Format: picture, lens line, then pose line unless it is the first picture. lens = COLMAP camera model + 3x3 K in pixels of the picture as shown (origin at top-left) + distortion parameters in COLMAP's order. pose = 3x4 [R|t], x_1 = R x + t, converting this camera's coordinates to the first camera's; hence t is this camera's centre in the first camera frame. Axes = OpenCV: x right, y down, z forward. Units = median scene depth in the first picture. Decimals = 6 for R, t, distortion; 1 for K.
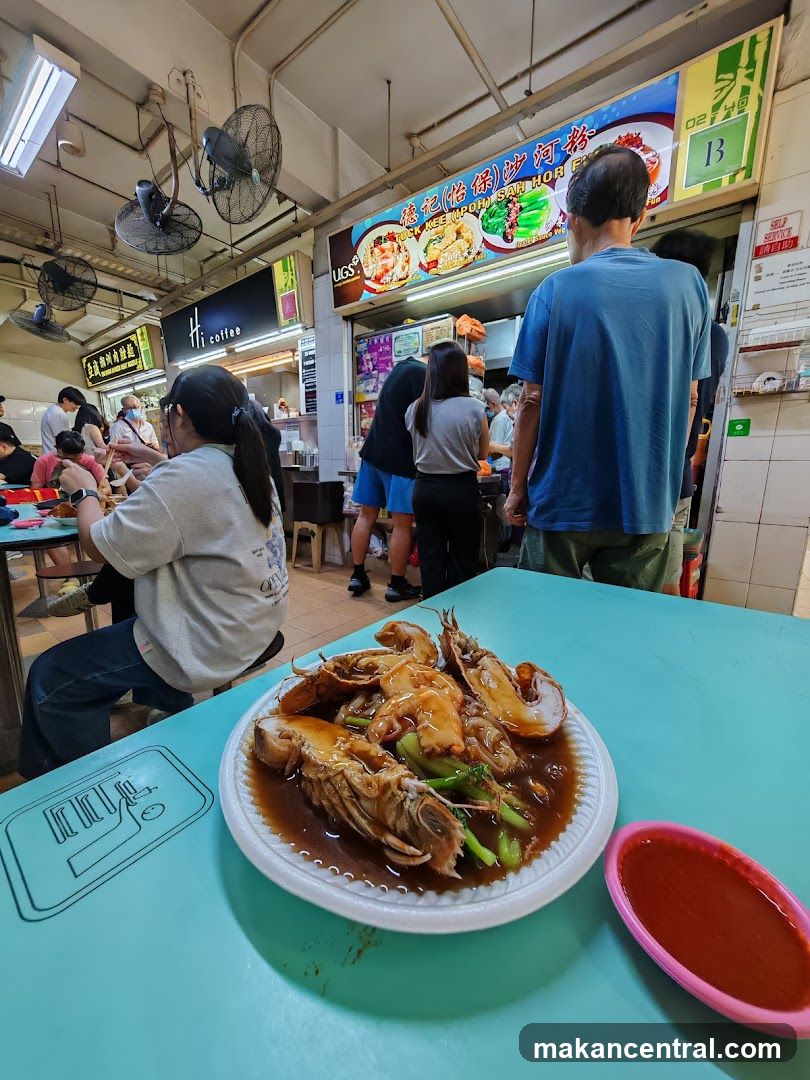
lens RADIAL K [[394.5, 0, 405.3], [0, 394.5, 529.8], [0, 0, 1]] dist [-0.003052, 0.001355]
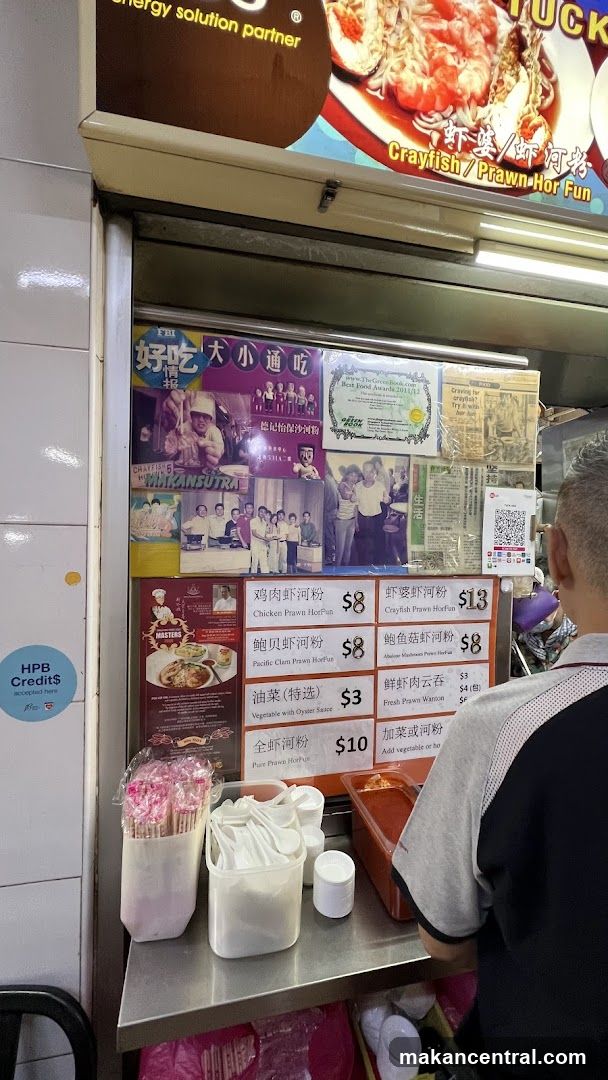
lens RADIAL K [[426.4, 0, 308.4], [0, 426.4, 545.1], [0, 0, 1]] dist [0.000820, -0.000028]
pose [[0.654711, -0.002384, 0.755876, -0.339634], [0.125626, 0.986430, -0.105702, -0.428858], [-0.745367, 0.164162, 0.646126, 1.074755]]
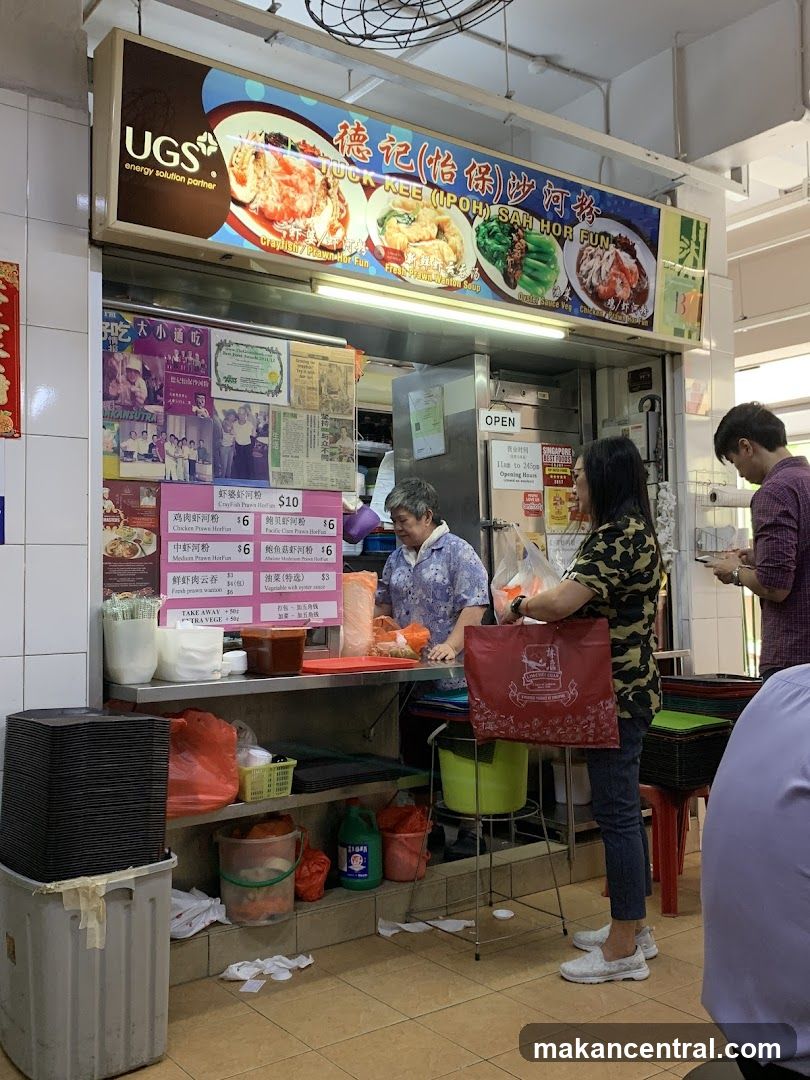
lens RADIAL K [[1050.1, 0, 403.4], [0, 1050.1, 538.1], [0, 0, 1]] dist [0.040537, 0.000000]
pose [[0.286492, 0.037538, 0.957347, -1.267377], [0.182810, 0.978732, -0.093084, -0.201661], [-0.940480, 0.201681, 0.273536, 0.728827]]
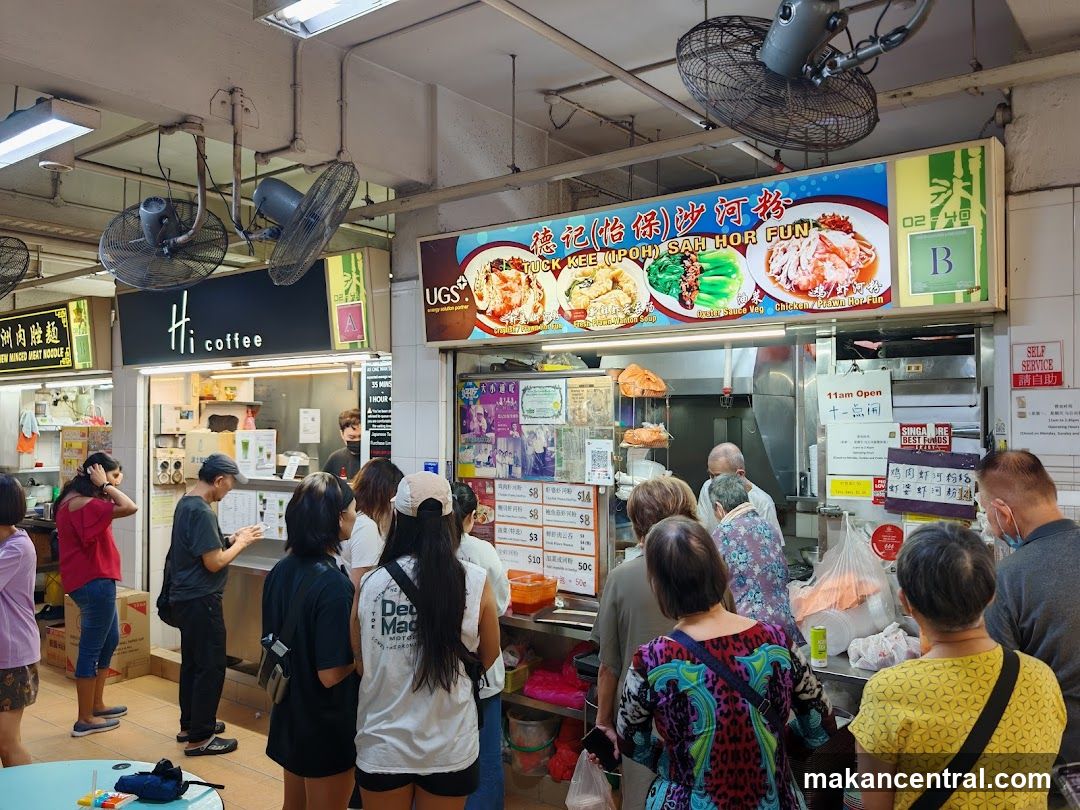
lens RADIAL K [[851.0, 0, 547.2], [0, 851.0, 411.0], [0, 0, 1]] dist [0.072486, -0.129721]
pose [[0.999975, -0.007035, -0.000805, 0.015992], [0.006765, 0.982746, -0.184838, -0.259357], [0.002092, 0.184828, 0.982769, -0.404239]]
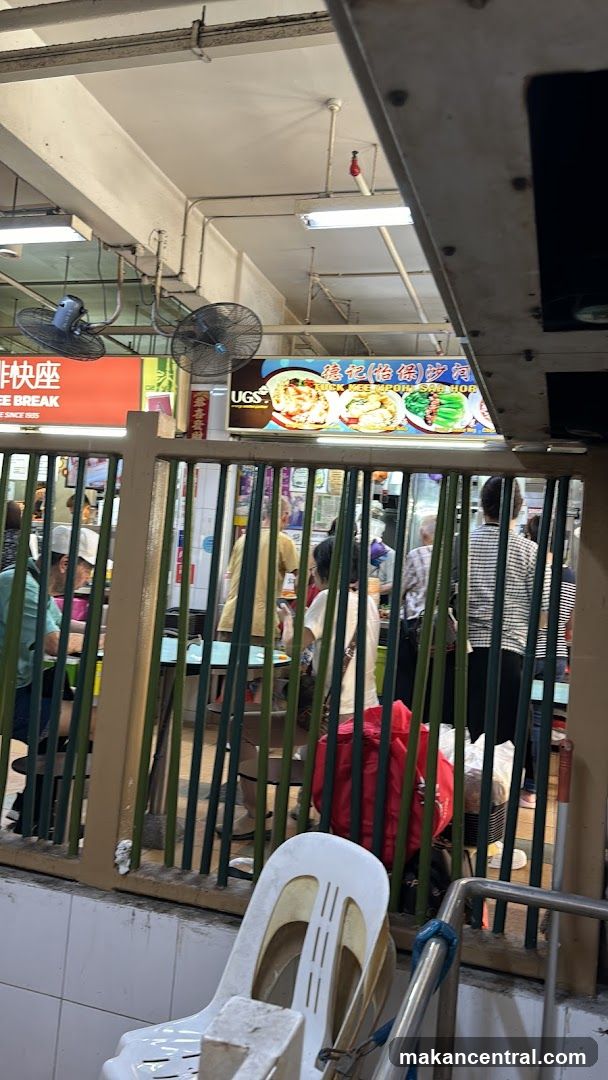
lens RADIAL K [[766.2, 0, 323.0], [0, 766.2, 536.8], [0, 0, 1]] dist [0.085375, 0.001238]
pose [[0.933491, 0.089732, 0.347193, -0.731135], [-0.015324, 0.977284, -0.211377, 0.071201], [-0.358274, 0.191998, 0.913661, -0.834844]]
